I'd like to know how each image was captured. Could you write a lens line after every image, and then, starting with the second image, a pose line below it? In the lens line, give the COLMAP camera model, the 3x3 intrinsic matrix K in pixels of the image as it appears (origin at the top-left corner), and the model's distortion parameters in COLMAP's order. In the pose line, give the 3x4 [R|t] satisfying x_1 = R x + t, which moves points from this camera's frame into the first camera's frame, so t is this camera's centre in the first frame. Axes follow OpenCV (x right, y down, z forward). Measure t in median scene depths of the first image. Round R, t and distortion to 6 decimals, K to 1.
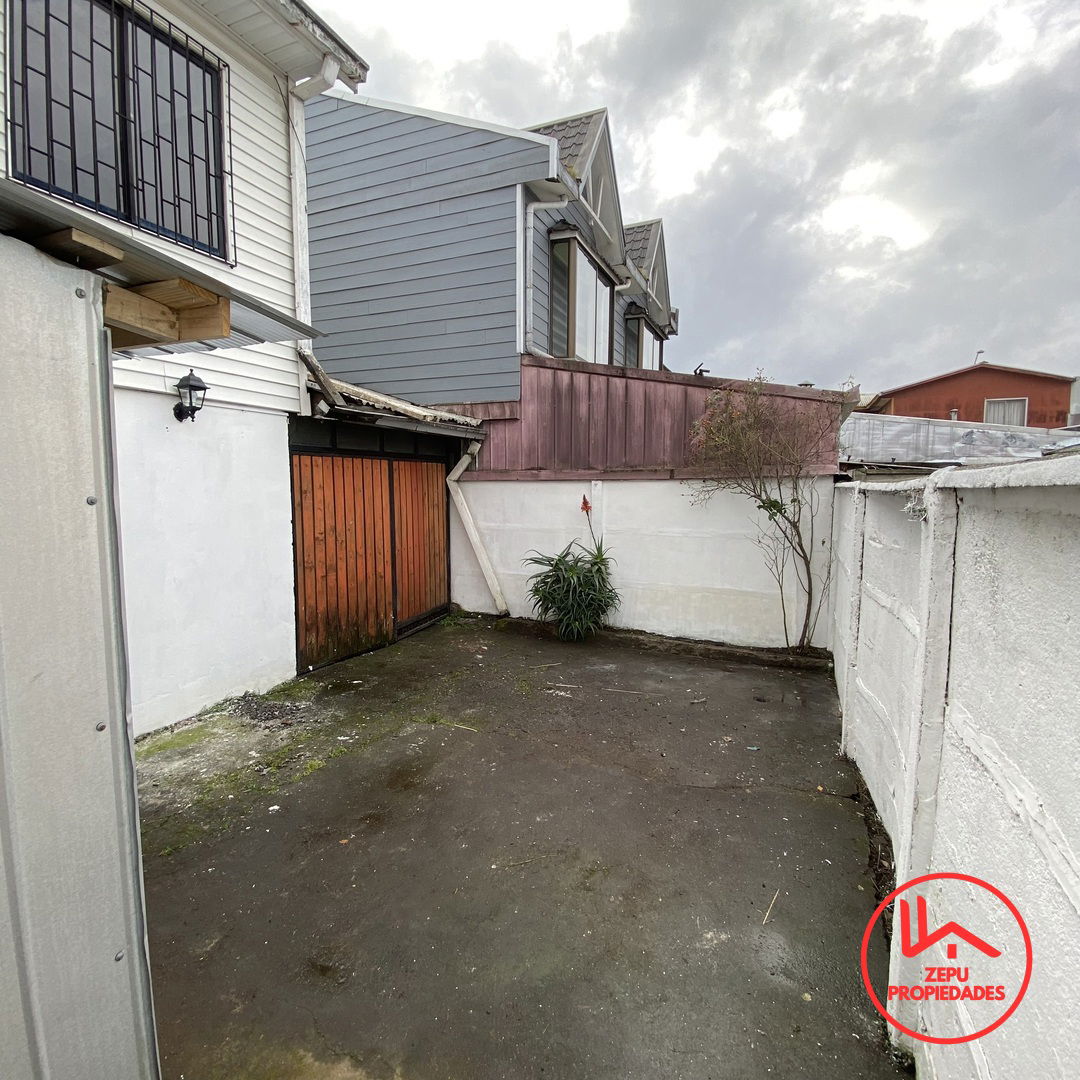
lens RADIAL K [[580.7, 0, 535.0], [0, 580.7, 530.3], [0, 0, 1]] dist [0.019514, -0.016575]
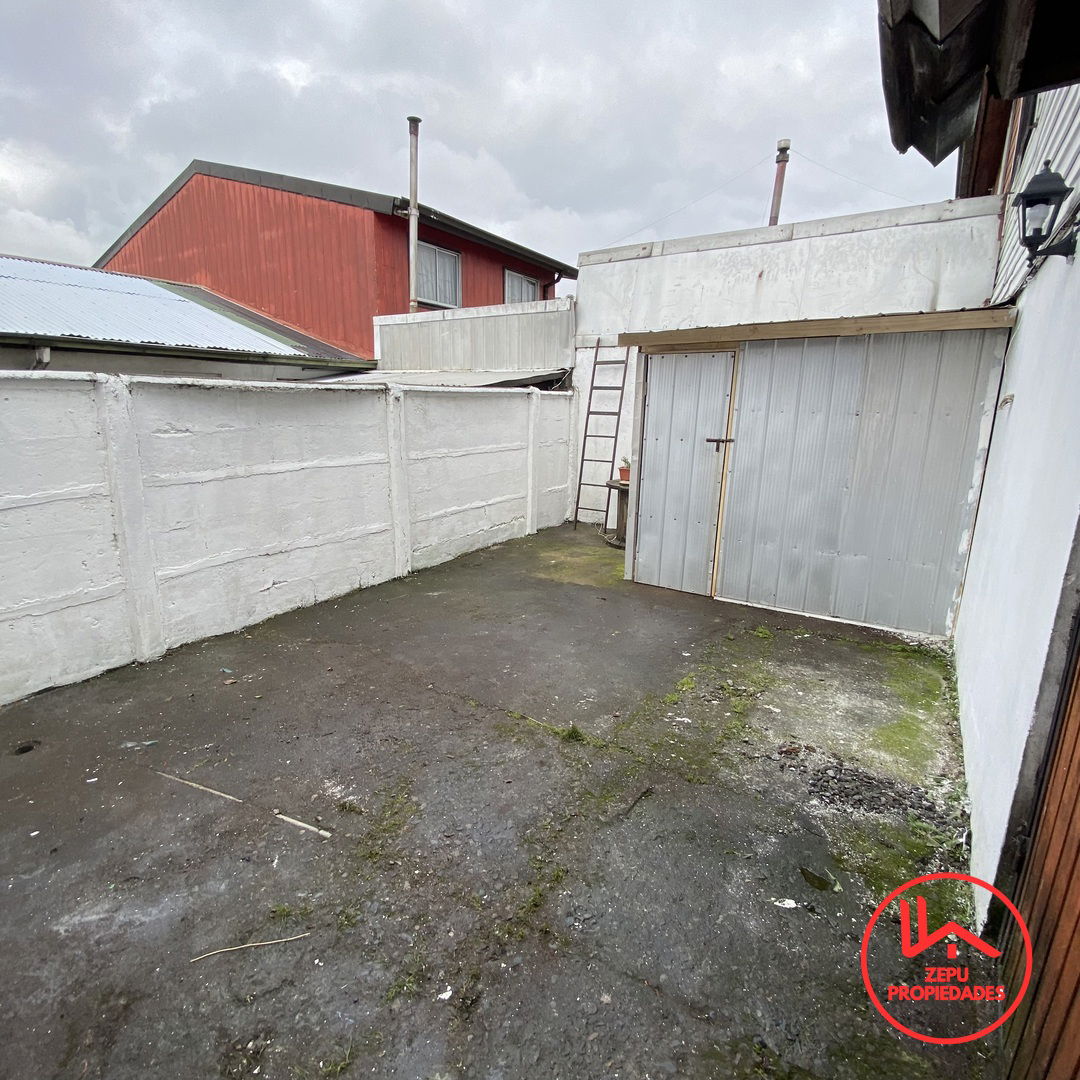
lens RADIAL K [[580.7, 0, 541.9], [0, 580.7, 535.3], [0, 0, 1]] dist [0.019514, -0.016575]
pose [[-0.987304, -0.047817, 0.151475, -0.255269], [-0.000497, 0.954540, 0.298082, -0.115125], [-0.158842, 0.294222, -0.942445, 1.739685]]
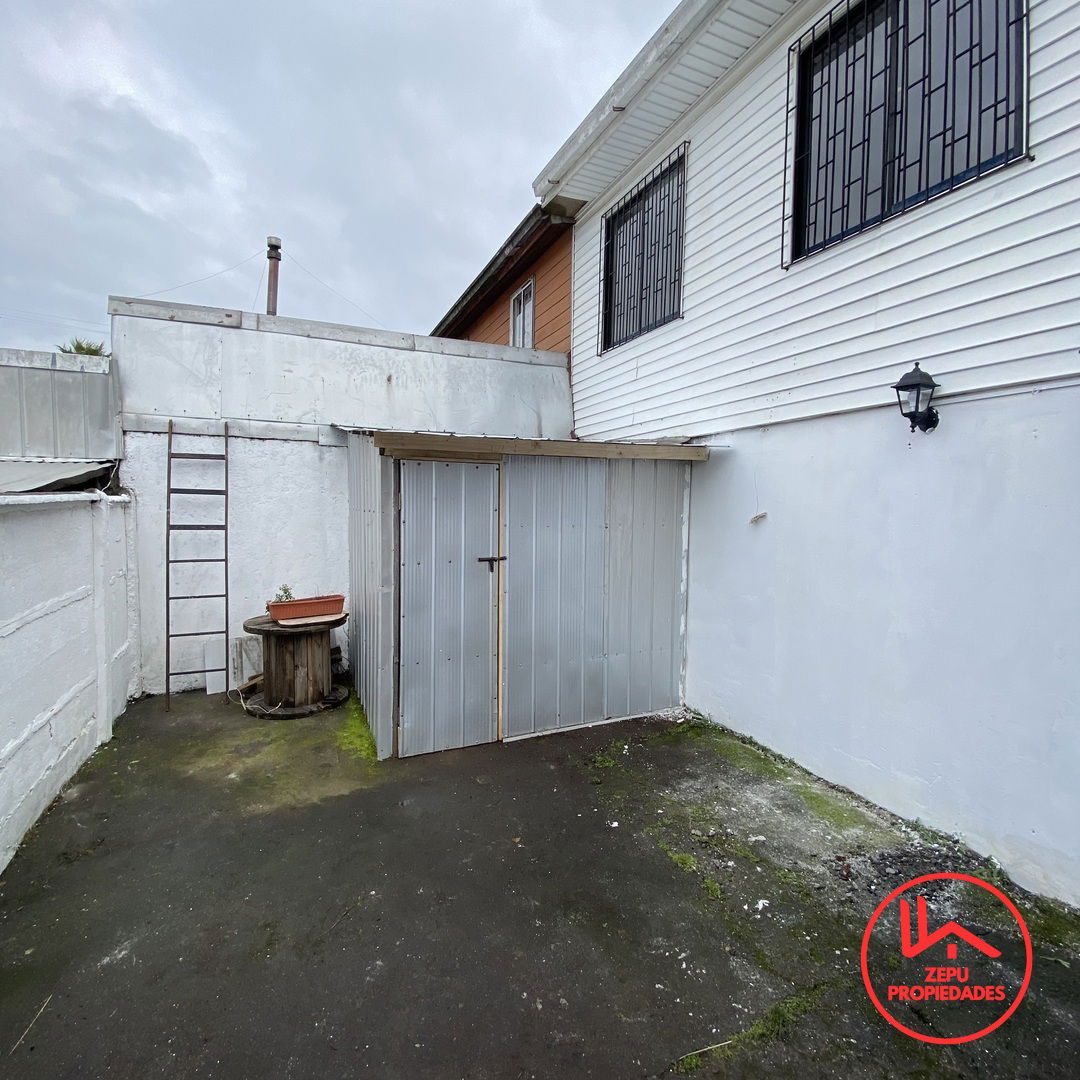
lens RADIAL K [[580.7, 0, 542.9], [0, 580.7, 520.1], [0, 0, 1]] dist [0.019514, -0.016575]
pose [[-0.666470, 0.016951, -0.745339, 0.320206], [-0.069591, 0.993962, 0.084832, -0.111055], [0.742277, 0.108406, -0.661266, 1.235746]]
